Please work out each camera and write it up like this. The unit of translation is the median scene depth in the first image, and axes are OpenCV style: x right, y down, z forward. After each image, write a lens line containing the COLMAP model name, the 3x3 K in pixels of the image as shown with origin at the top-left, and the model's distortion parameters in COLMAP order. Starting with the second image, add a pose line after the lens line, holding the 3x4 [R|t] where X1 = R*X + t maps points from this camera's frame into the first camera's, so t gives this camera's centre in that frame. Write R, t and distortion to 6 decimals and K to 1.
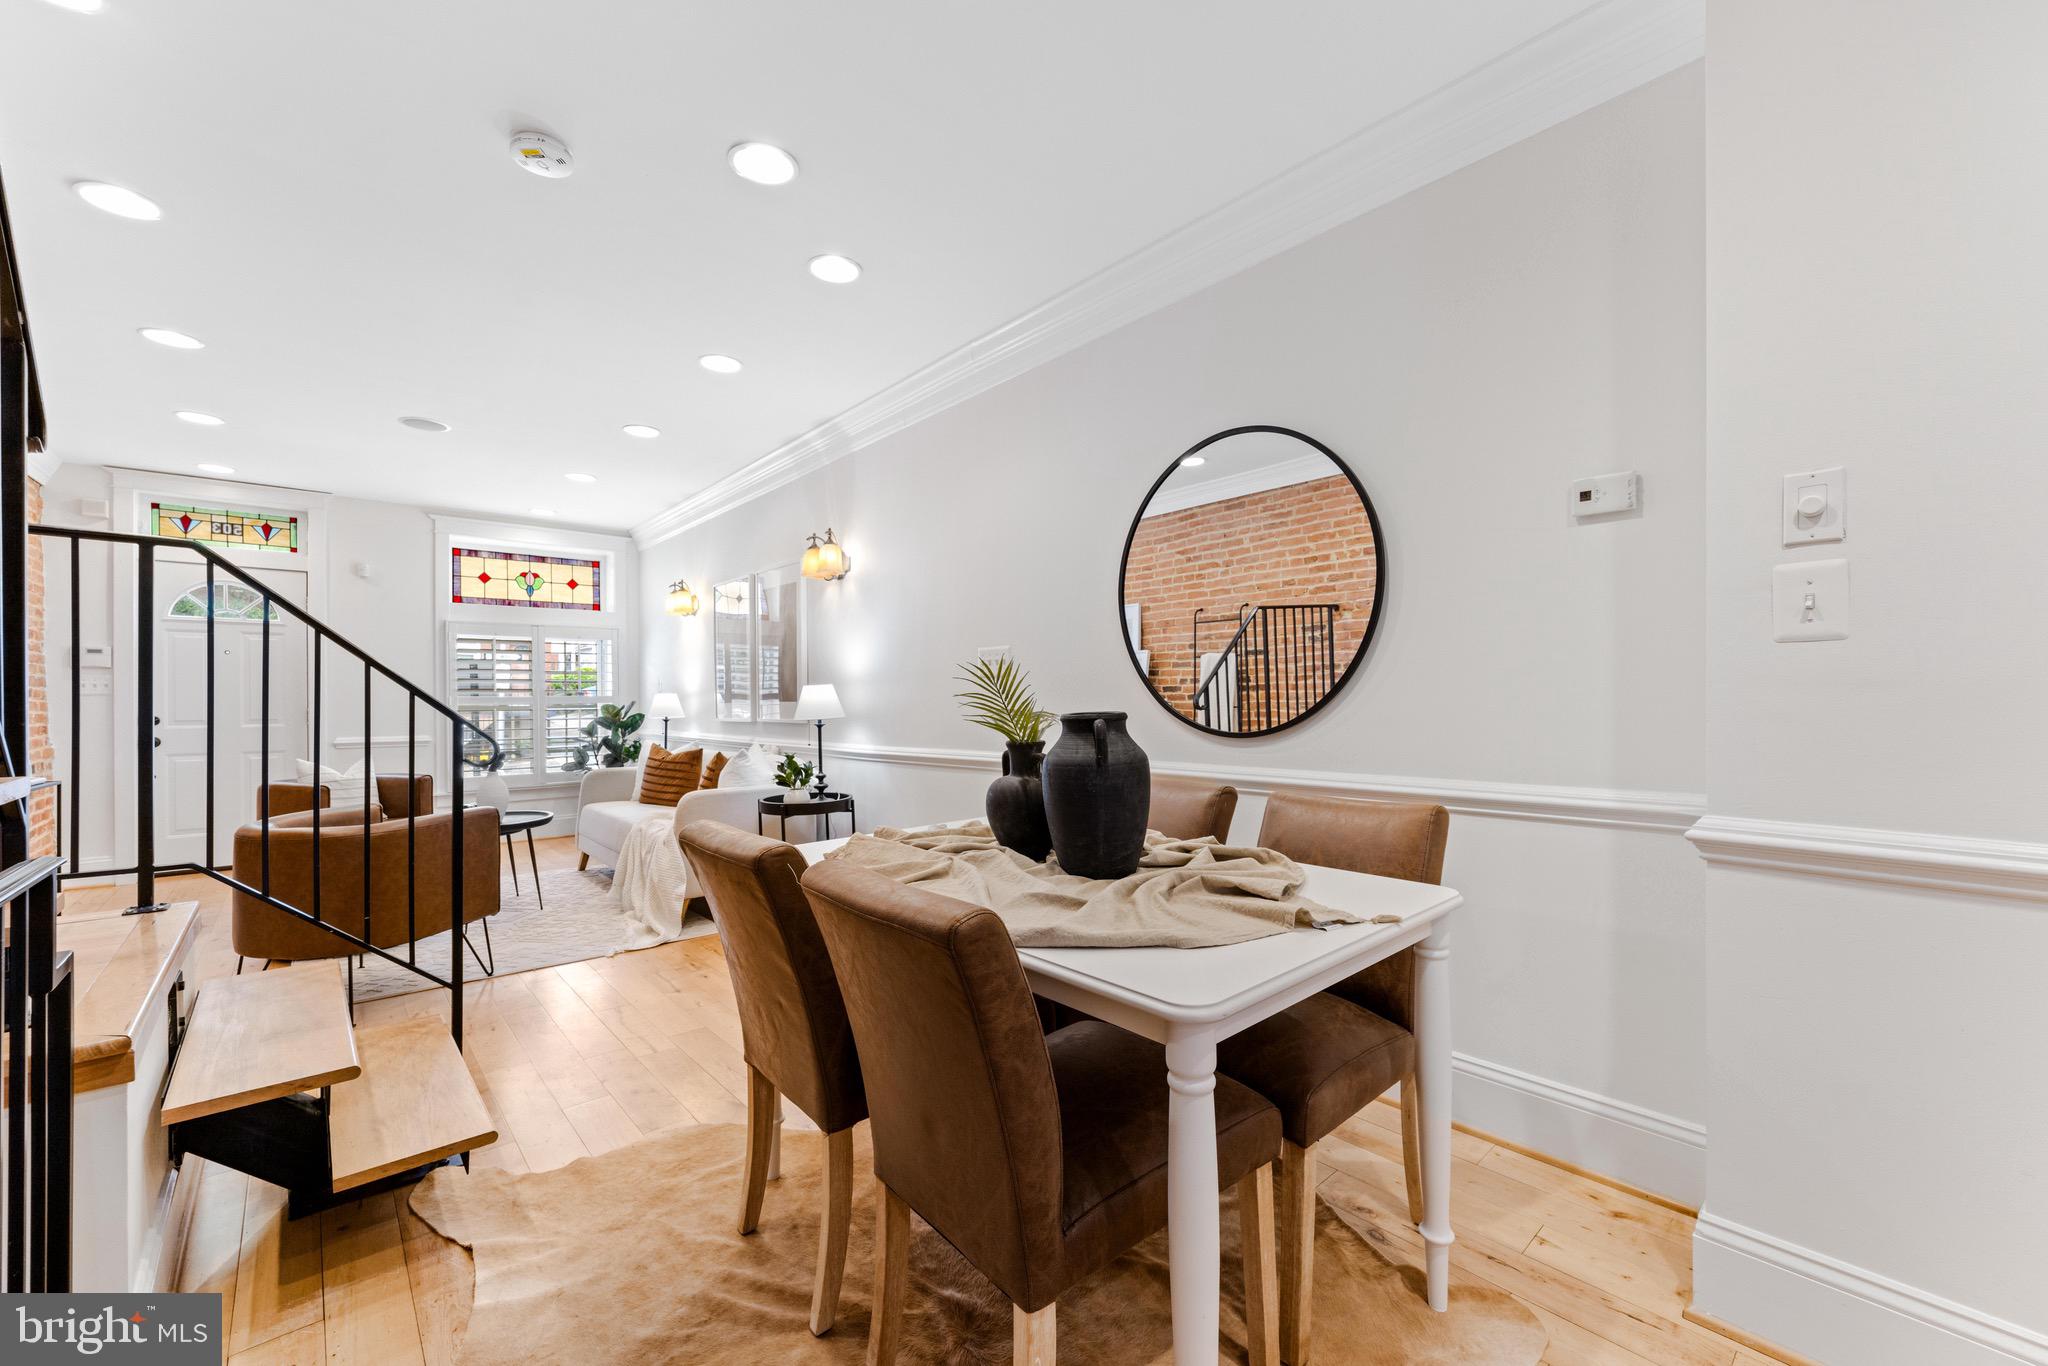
lens RADIAL K [[819.5, 0, 1017.2], [0, 819.5, 703.7], [0, 0, 1]] dist [-0.003621, 0.000167]
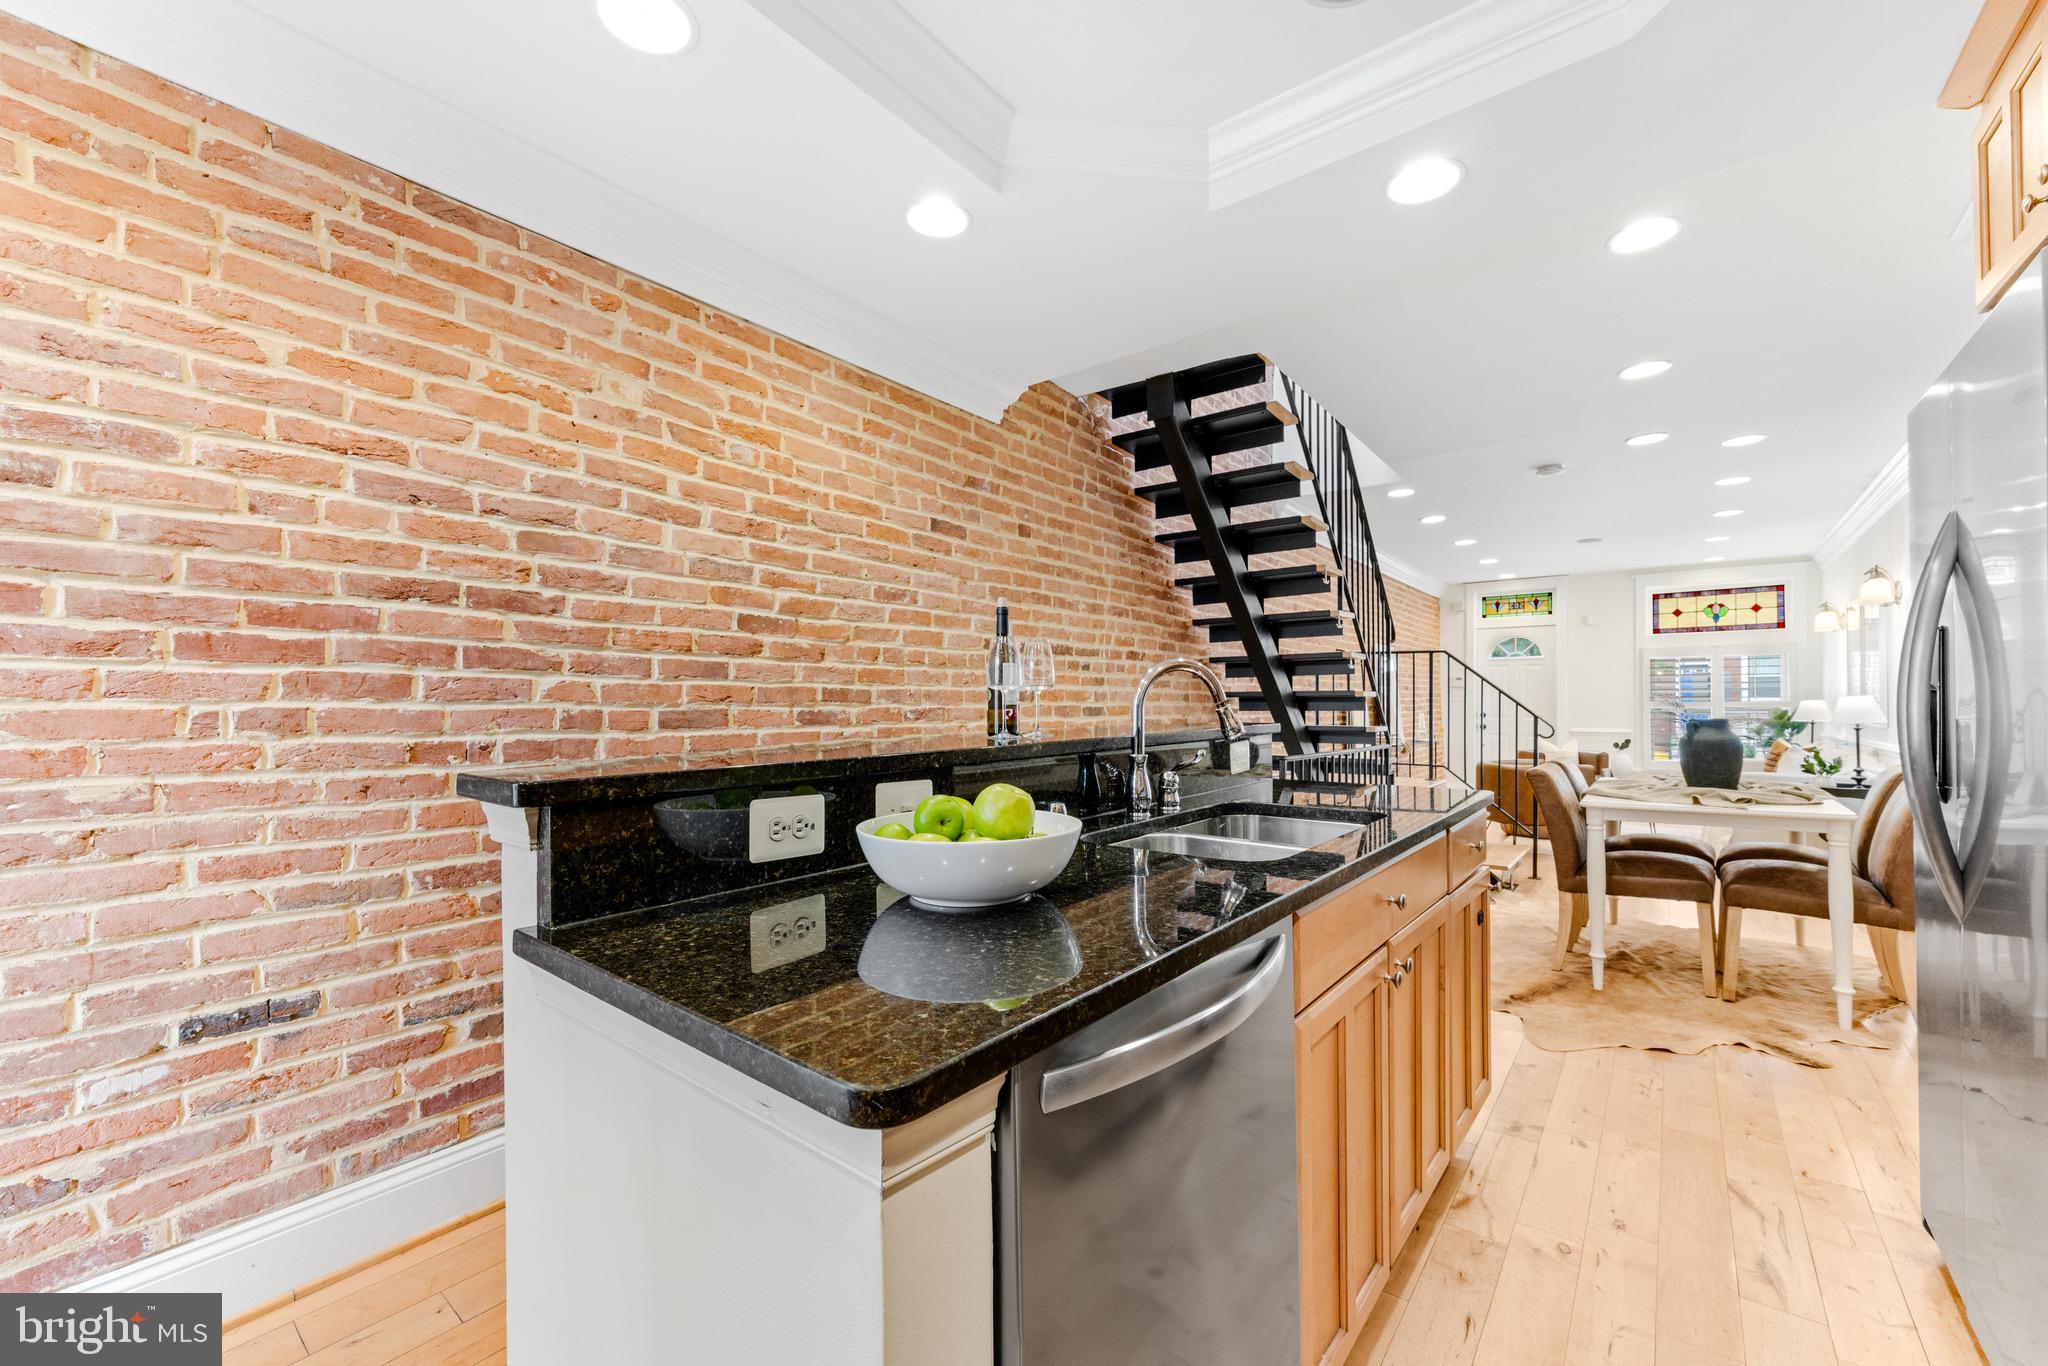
lens RADIAL K [[819.5, 0, 1024.3], [0, 819.5, 702.9], [0, 0, 1]] dist [-0.003621, 0.000167]
pose [[0.181113, 0.004811, -0.983451, 0.532671], [-0.003513, 0.999985, 0.004245, -0.009955], [0.983456, 0.002686, 0.181127, -0.328761]]
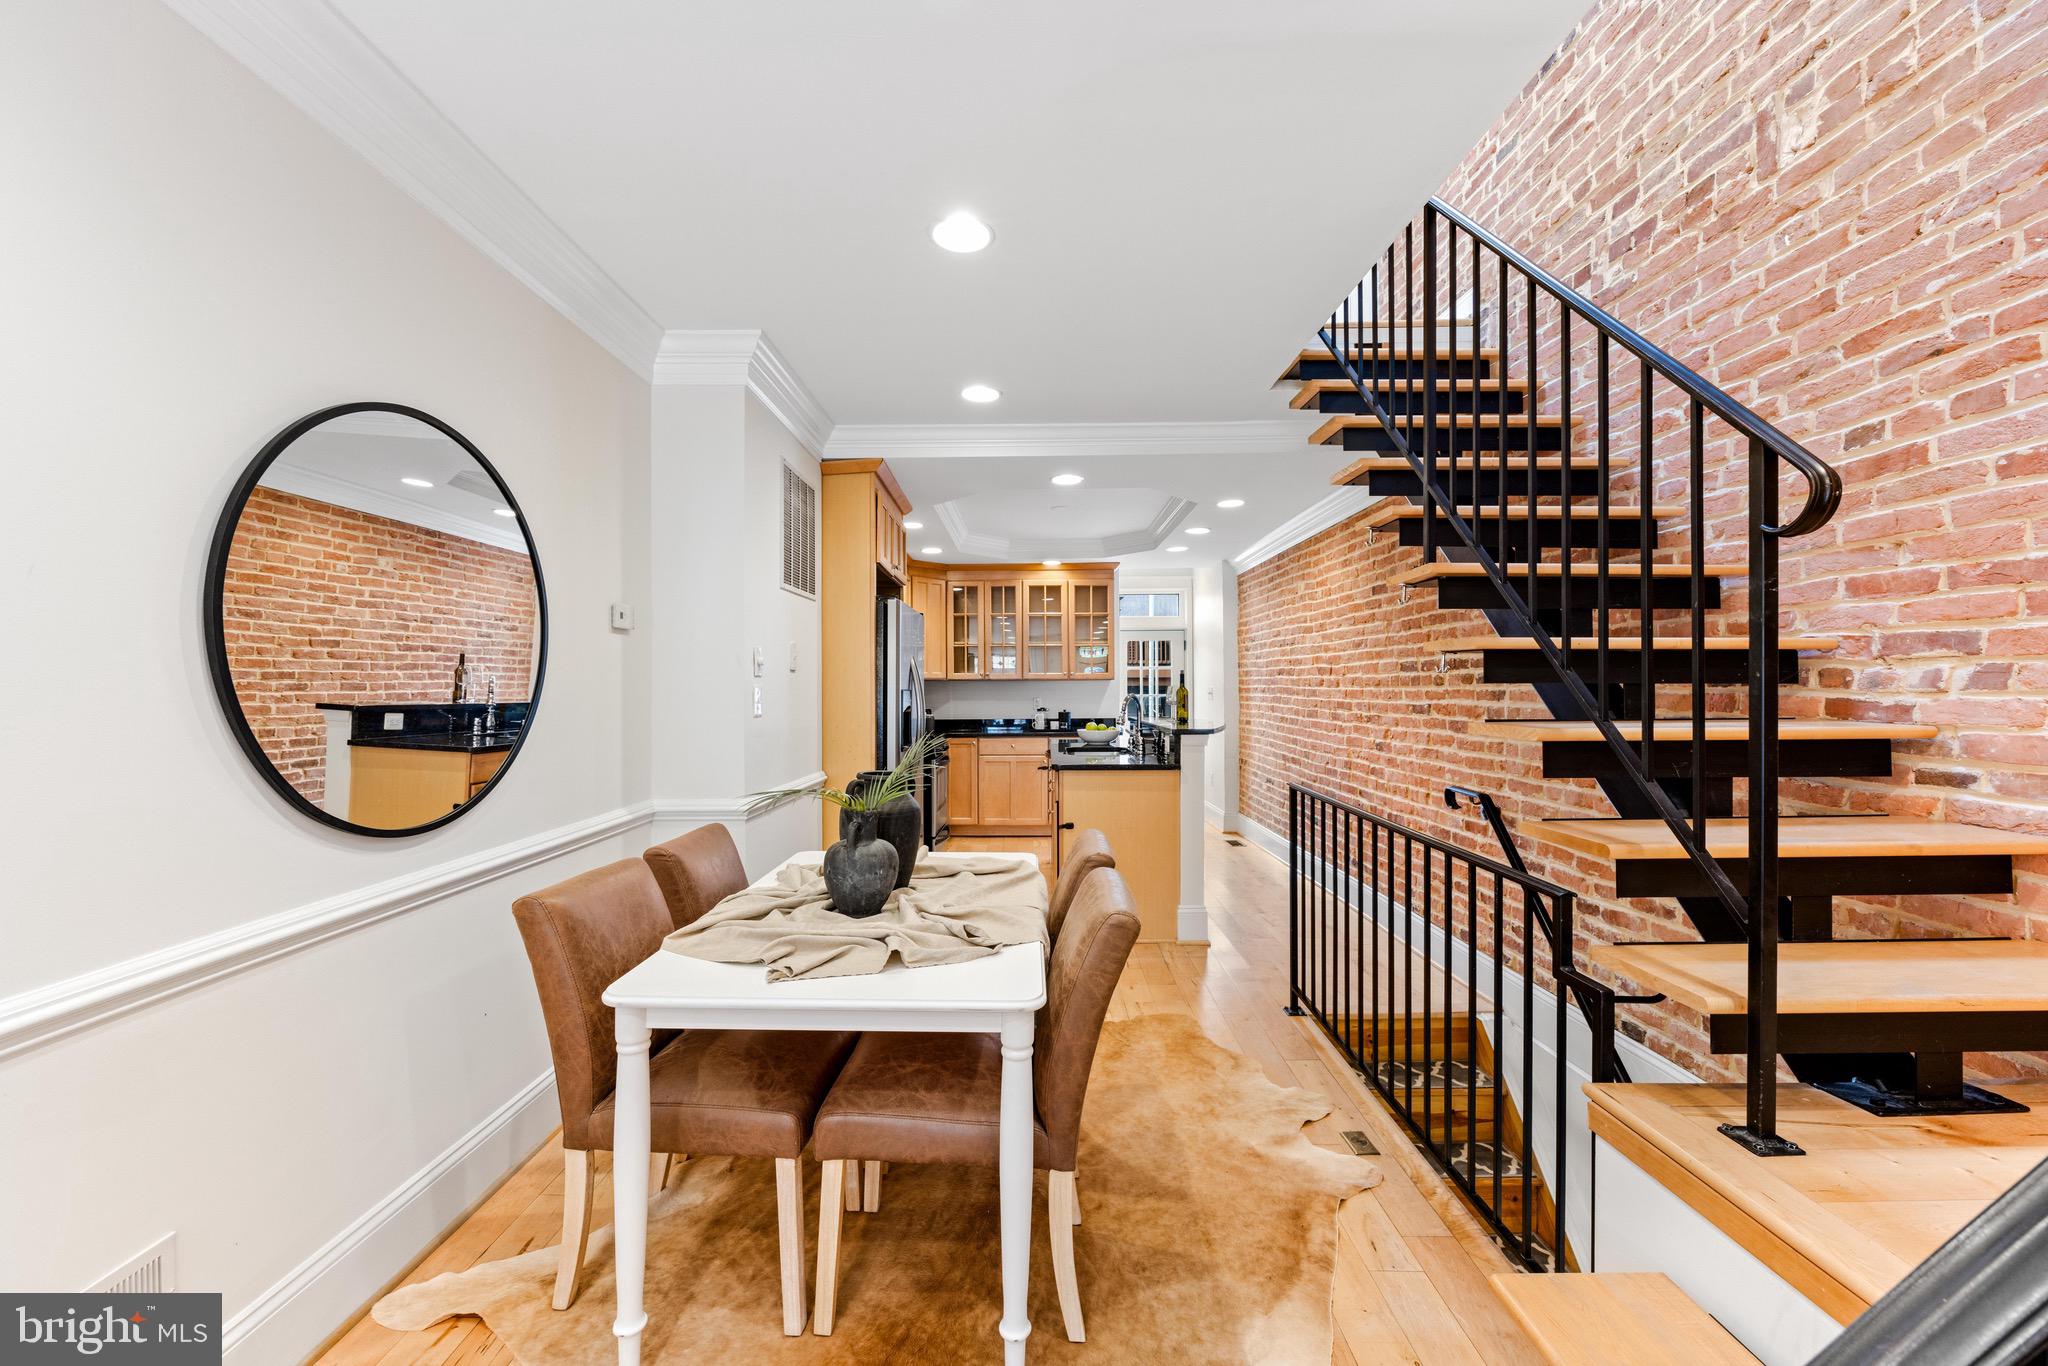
lens RADIAL K [[819.5, 0, 1024.0], [0, 819.5, 694.3], [0, 0, 1]] dist [-0.003621, 0.000167]
pose [[-0.745545, 0.002558, 0.666451, -0.270165], [0.012304, 0.999875, 0.009926, -0.035828], [-0.666342, 0.015600, -0.745483, 0.512803]]
